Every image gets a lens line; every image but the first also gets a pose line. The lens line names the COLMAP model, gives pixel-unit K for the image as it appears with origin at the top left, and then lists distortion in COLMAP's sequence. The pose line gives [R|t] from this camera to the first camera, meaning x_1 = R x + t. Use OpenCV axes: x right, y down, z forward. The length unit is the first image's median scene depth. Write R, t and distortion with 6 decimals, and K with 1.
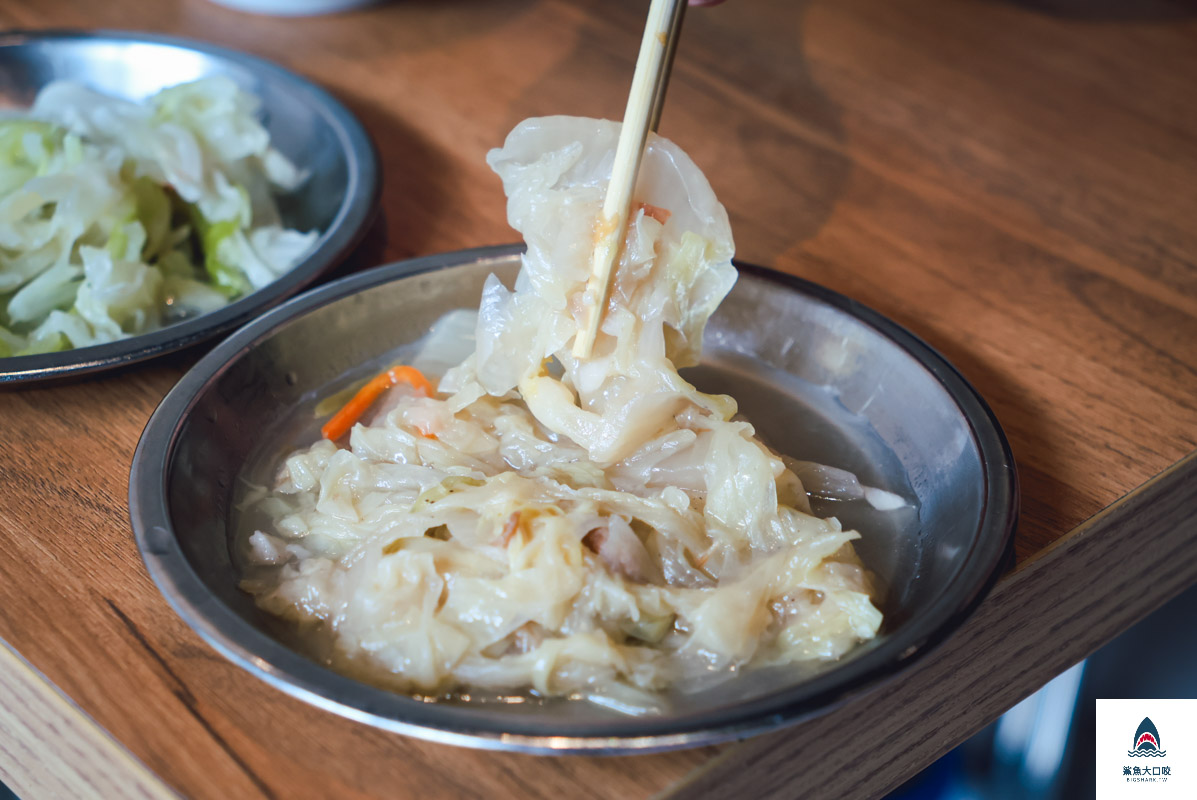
lens RADIAL K [[2301.9, 0, 603.0], [0, 2301.9, 403.8], [0, 0, 1]] dist [0.049281, 0.000000]
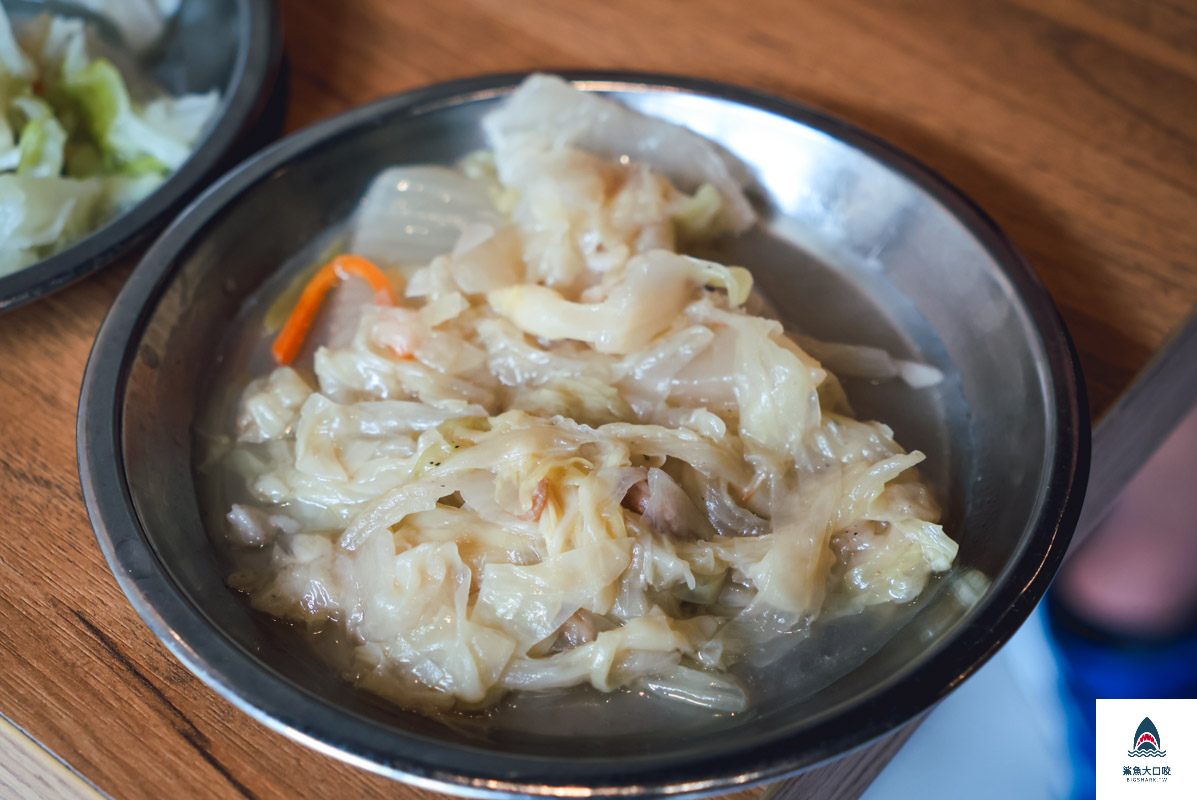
lens RADIAL K [[2143.1, 0, 590.3], [0, 2143.1, 399.1], [0, 0, 1]] dist [0.071309, 0.000000]
pose [[0.989156, -0.110598, 0.096636, -0.093181], [0.083575, 0.964923, 0.248874, -0.179233], [-0.120771, -0.238099, 0.963703, 0.216285]]
